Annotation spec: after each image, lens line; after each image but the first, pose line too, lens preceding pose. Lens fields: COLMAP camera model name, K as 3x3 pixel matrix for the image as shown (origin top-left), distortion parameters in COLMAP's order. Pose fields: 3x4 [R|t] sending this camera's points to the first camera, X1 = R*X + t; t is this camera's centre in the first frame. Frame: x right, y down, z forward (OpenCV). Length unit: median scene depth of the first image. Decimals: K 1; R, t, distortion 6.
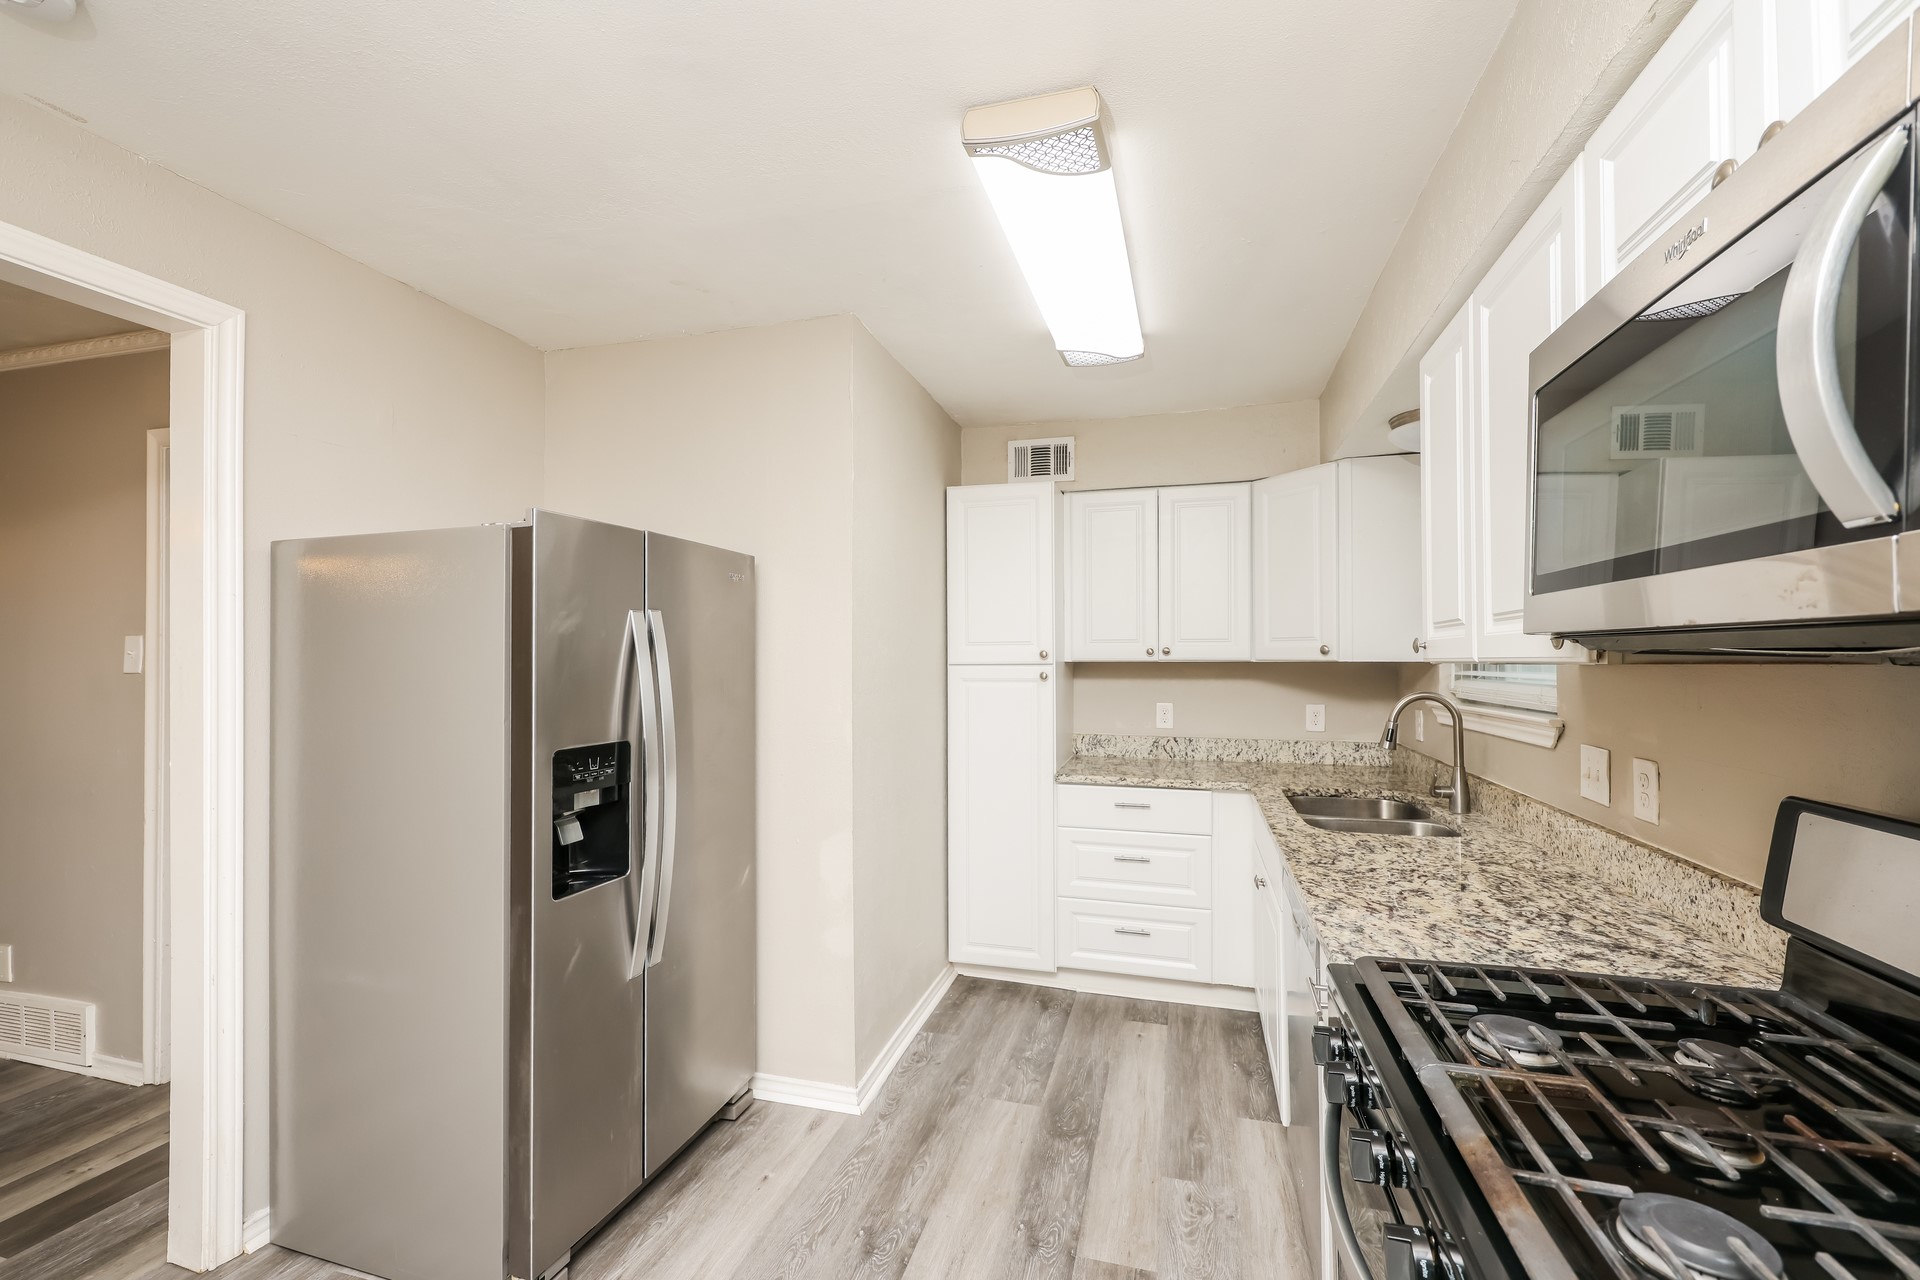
lens RADIAL K [[816.9, 0, 918.8], [0, 816.9, 646.8], [0, 0, 1]] dist [0.002270, 0.000353]
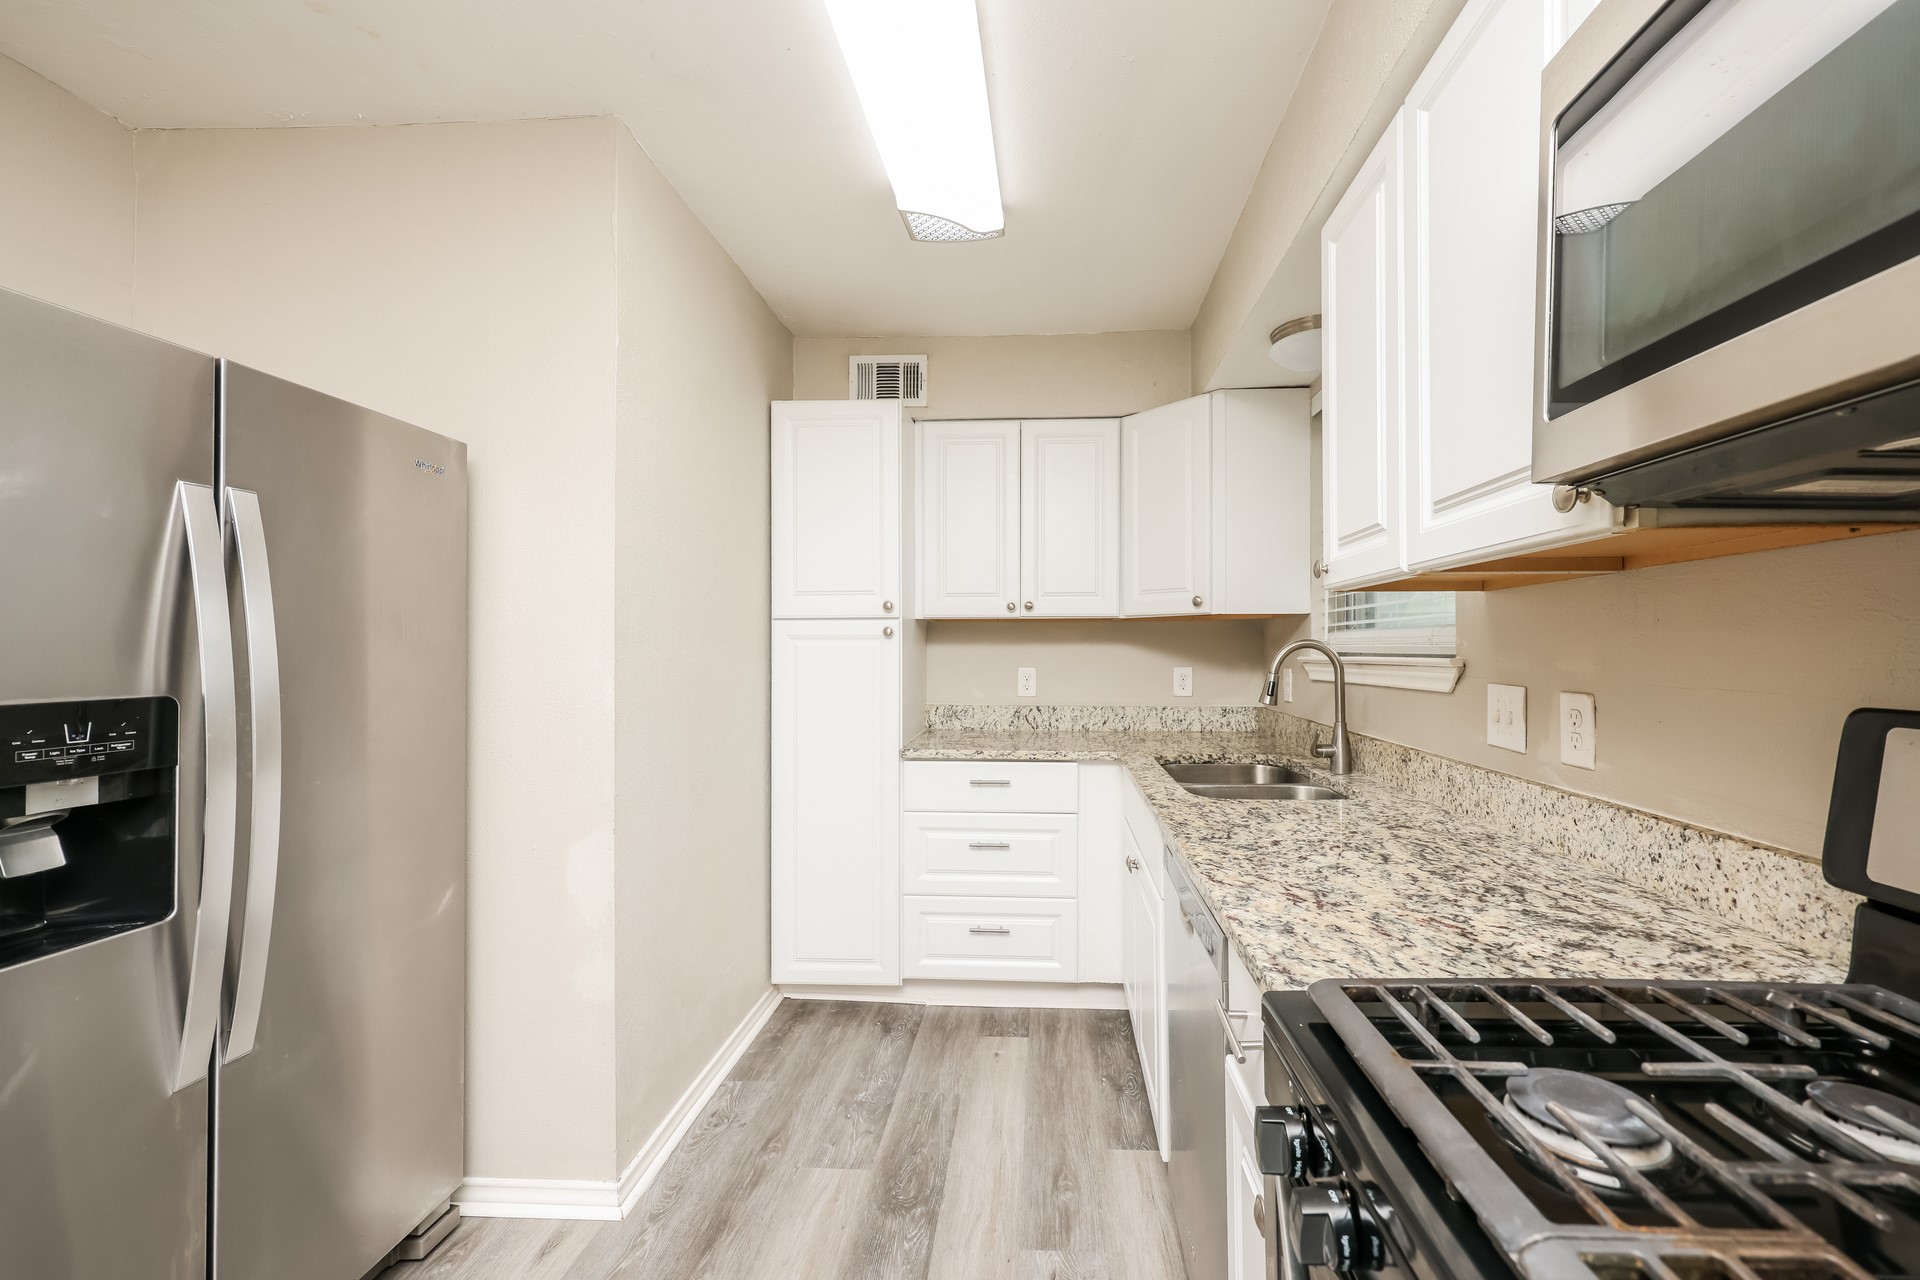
lens RADIAL K [[825.4, 0, 984.4], [0, 825.4, 637.3], [0, 0, 1]] dist [0.000142, -0.000500]
pose [[0.971362, 0.003929, 0.237571, 0.062107], [-0.004185, 0.999991, 0.000573, 0.051956], [-0.237567, -0.001550, 0.971370, 0.203461]]
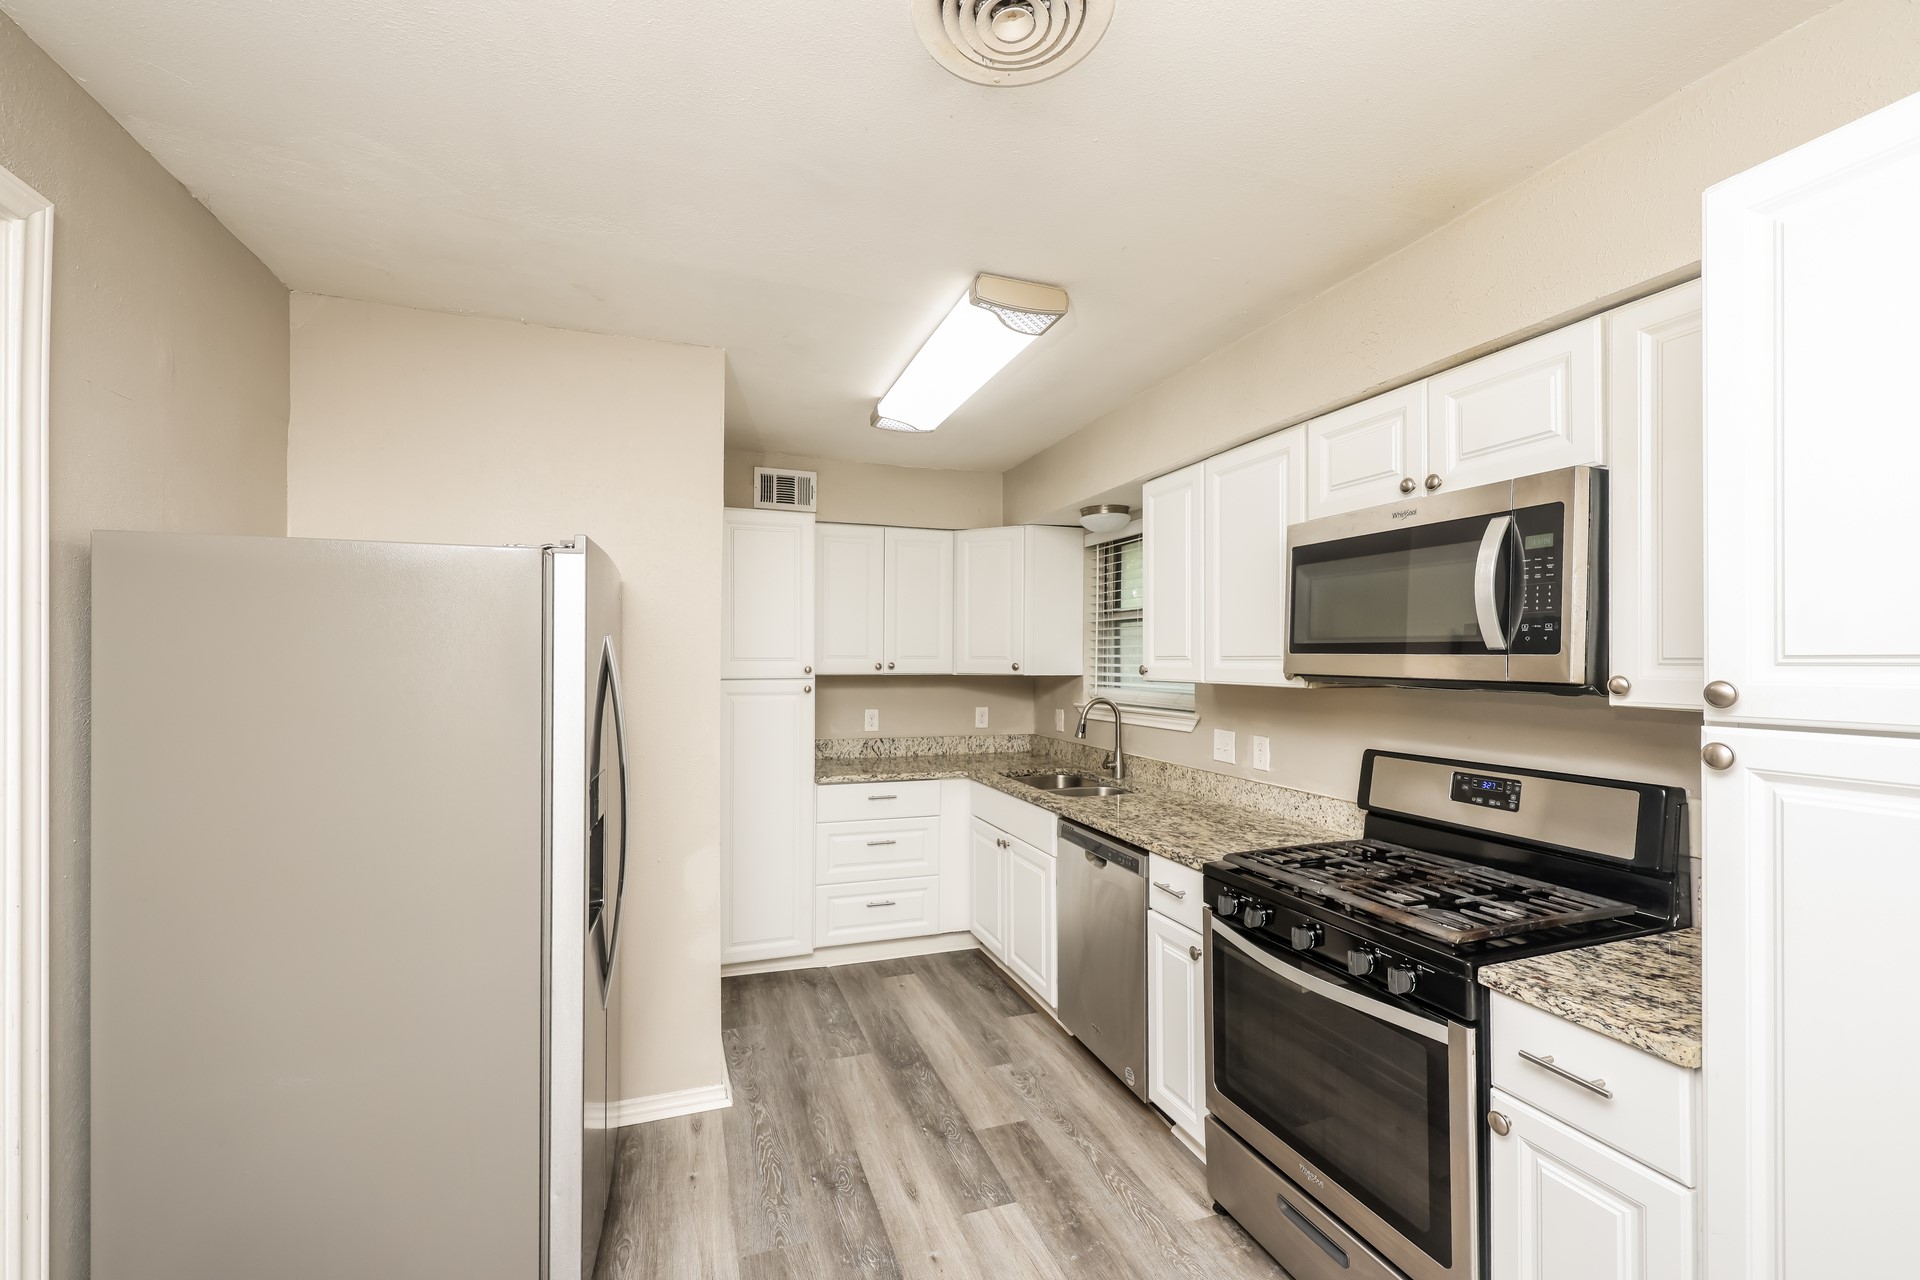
lens RADIAL K [[844.7, 0, 961.4], [0, 844.7, 654.2], [0, 0, 1]] dist [0.000794, -0.000102]
pose [[0.797724, 0.007658, 0.602975, -0.478734], [-0.013936, 0.999886, 0.005738, -0.027554], [-0.602862, -0.012981, 0.797740, -0.053326]]
